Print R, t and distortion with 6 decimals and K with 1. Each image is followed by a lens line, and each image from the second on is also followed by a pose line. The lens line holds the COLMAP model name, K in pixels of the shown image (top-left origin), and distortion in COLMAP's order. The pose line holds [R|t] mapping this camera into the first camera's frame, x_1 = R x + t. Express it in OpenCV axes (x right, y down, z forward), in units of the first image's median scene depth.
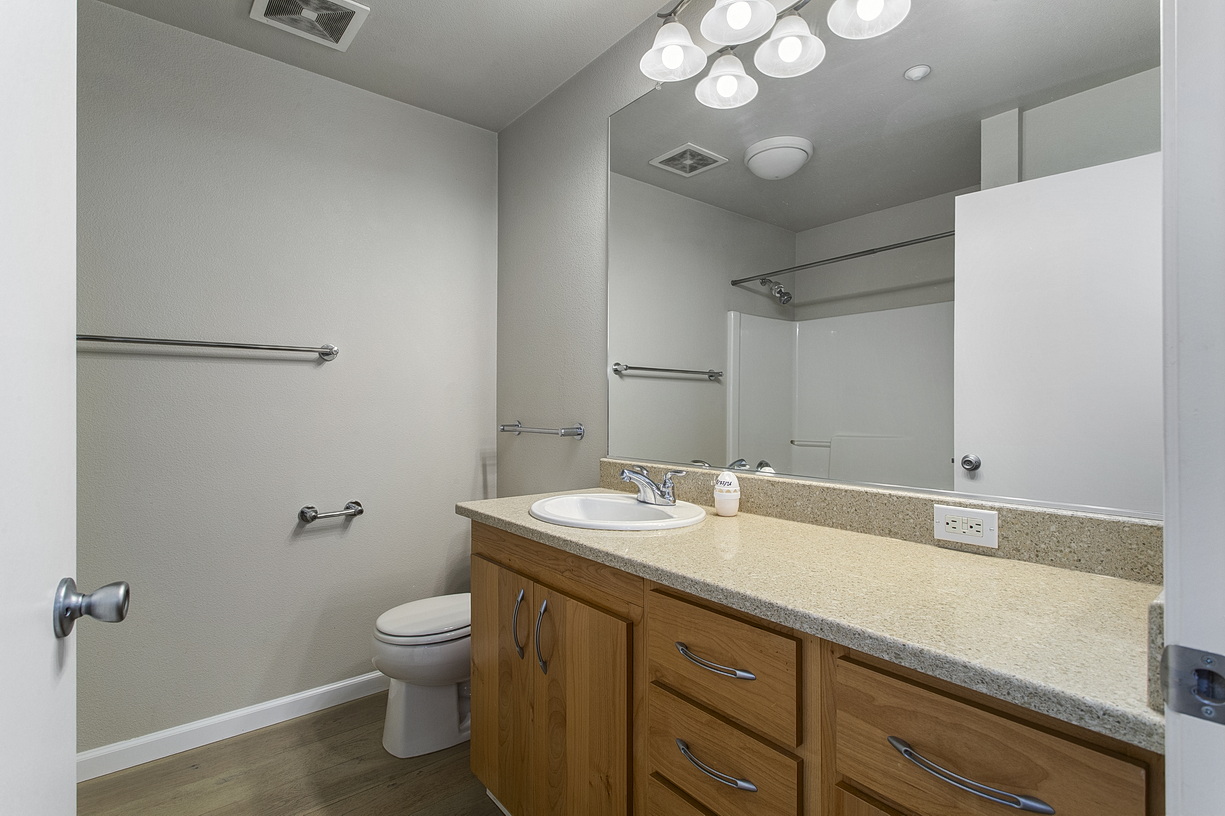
lens RADIAL K [[578.9, 0, 612.4], [0, 578.9, 399.3], [0, 0, 1]] dist [-0.000330, 0.001659]
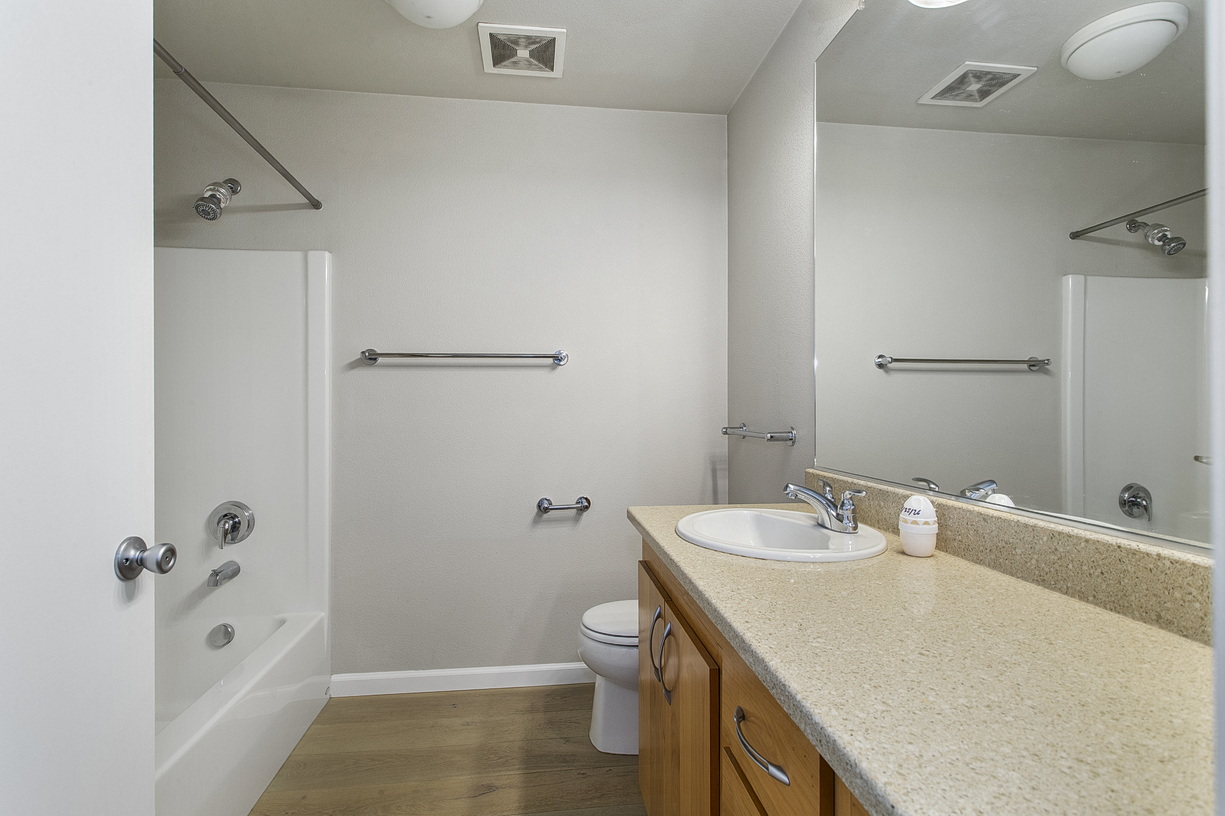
lens RADIAL K [[595.6, 0, 612.2], [0, 595.6, 402.3], [0, 0, 1]] dist [0.001285, 0.000843]
pose [[0.848527, -0.006450, -0.529112, 0.211455], [0.008925, 0.999958, 0.002123, 0.000307], [0.529076, -0.006524, 0.848549, 0.116587]]
